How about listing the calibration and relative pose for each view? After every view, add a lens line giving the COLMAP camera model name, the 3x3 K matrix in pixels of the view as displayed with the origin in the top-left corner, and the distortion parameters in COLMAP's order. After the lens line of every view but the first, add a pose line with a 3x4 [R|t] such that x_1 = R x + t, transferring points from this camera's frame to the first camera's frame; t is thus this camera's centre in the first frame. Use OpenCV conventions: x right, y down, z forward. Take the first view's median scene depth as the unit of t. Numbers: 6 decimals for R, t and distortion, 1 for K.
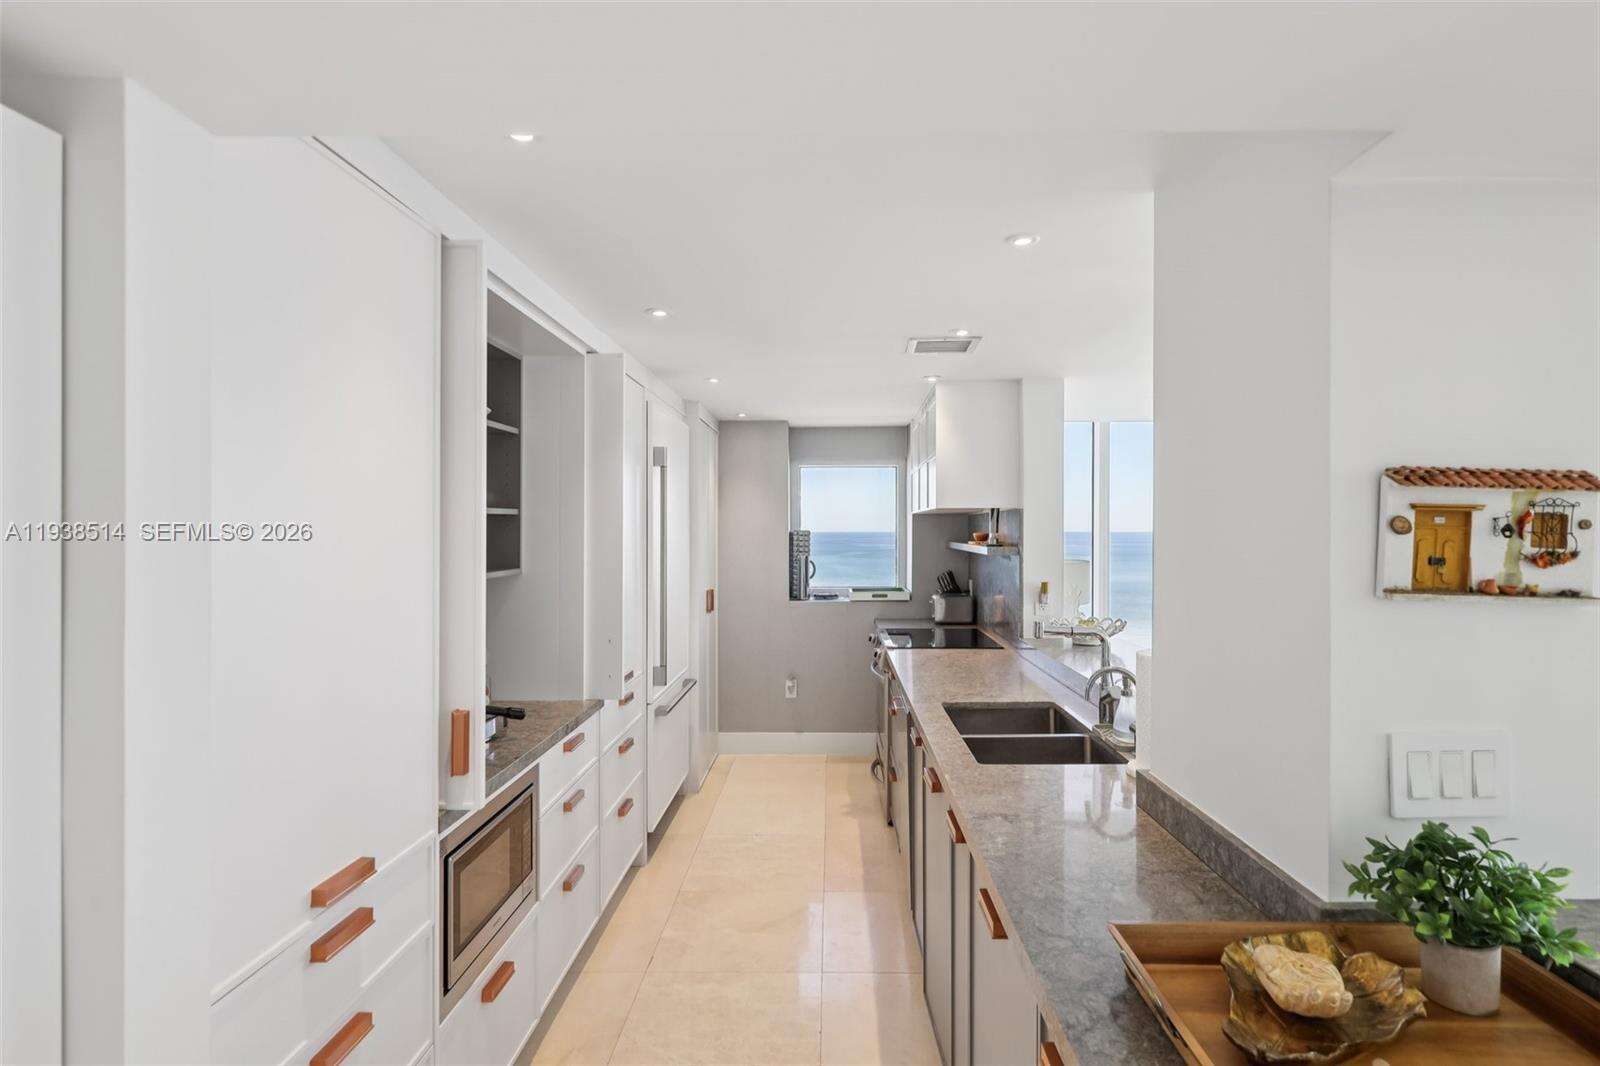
lens RADIAL K [[796.0, 0, 839.5], [0, 796.0, 524.8], [0, 0, 1]] dist [0.001670, 0.000185]
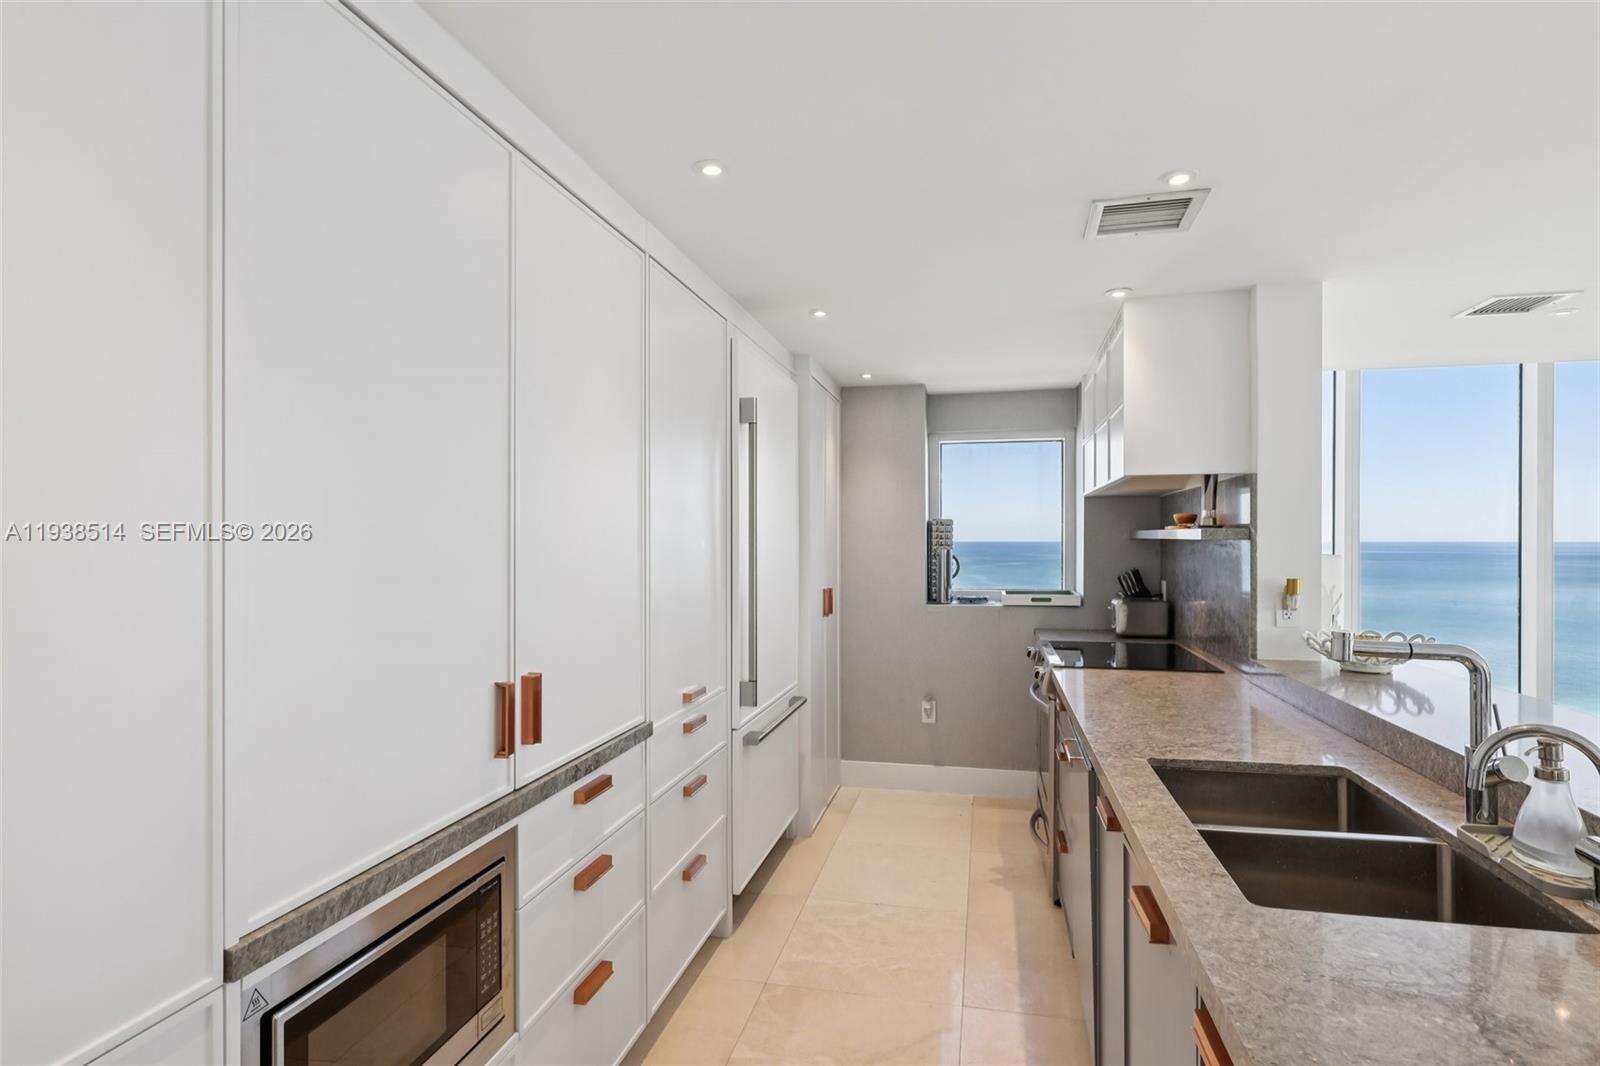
lens RADIAL K [[796.0, 0, 822.8], [0, 796.0, 543.1], [0, 0, 1]] dist [0.001670, 0.000185]
pose [[0.977470, -0.000061, -0.211076, 0.008918], [0.001949, 0.999960, 0.008737, 0.040902], [0.211067, -0.008952, 0.977431, 0.287564]]
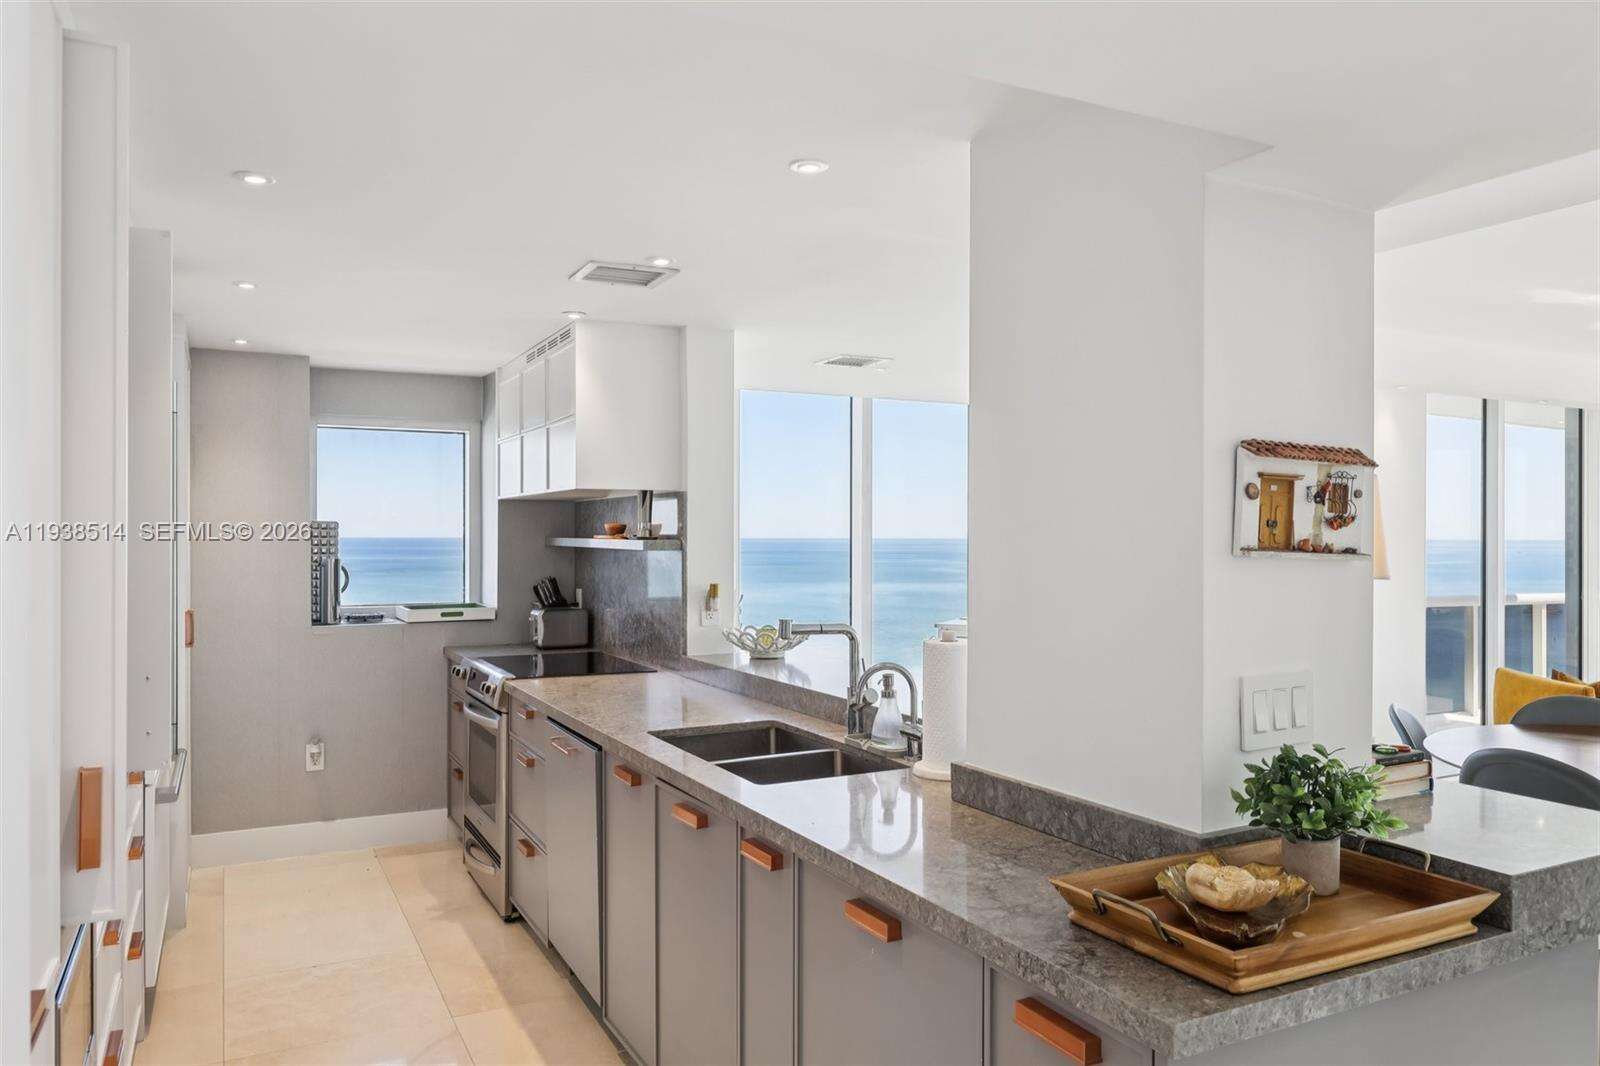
lens RADIAL K [[1109.7, 0, 813.4], [0, 1109.7, 532.8], [0, 0, 1]] dist [0.005496, 0.002141]
pose [[0.882675, 0.002851, 0.469976, -0.208995], [-0.004562, 0.999986, 0.002502, 0.020891], [-0.469962, -0.004352, 0.882676, -0.034895]]
